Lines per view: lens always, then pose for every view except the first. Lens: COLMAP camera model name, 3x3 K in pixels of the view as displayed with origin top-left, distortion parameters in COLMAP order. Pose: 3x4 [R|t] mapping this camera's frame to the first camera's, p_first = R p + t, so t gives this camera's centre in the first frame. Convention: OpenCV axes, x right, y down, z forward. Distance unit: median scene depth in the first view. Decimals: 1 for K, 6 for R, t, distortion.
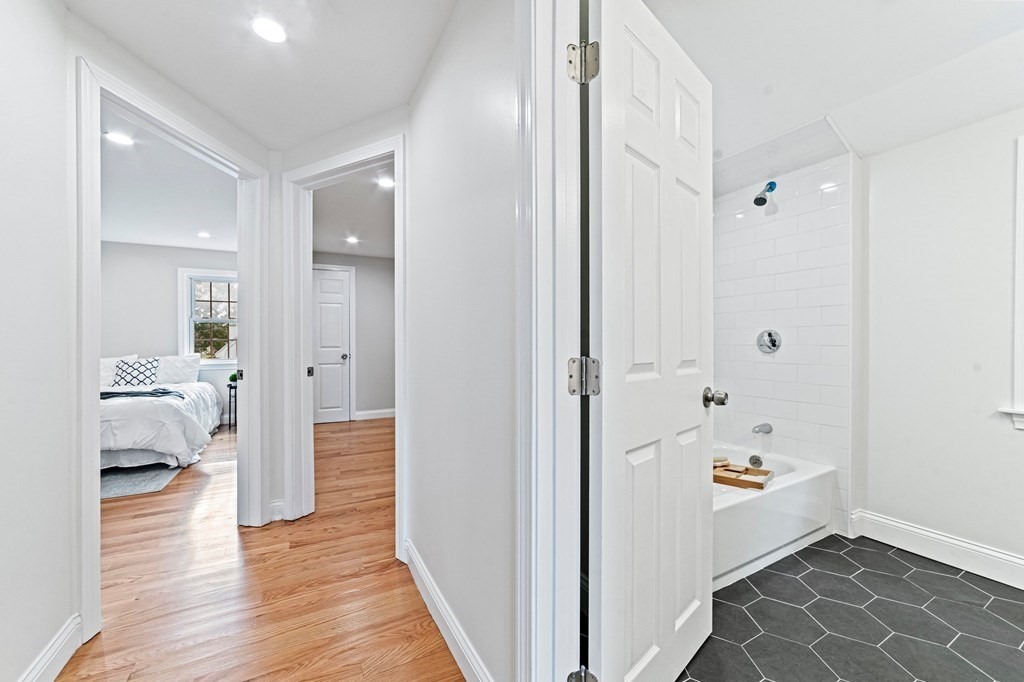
lens RADIAL K [[396.3, 0, 506.7], [0, 396.3, 343.0], [0, 0, 1]] dist [-0.014646, 0.001903]
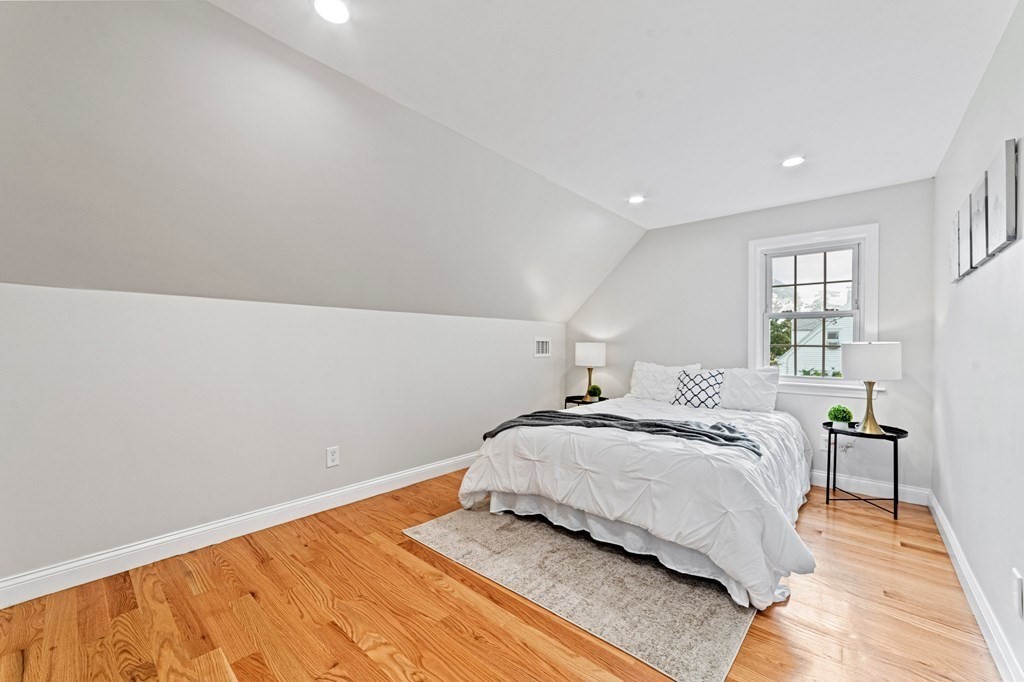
lens RADIAL K [[396.3, 0, 513.4], [0, 396.3, 343.7], [0, 0, 1]] dist [-0.014646, 0.001903]
pose [[0.342218, 0.003566, -0.939614, -0.203370], [-0.014328, 0.999896, -0.001423, -0.002846], [0.939511, 0.013950, 0.342234, 0.233522]]
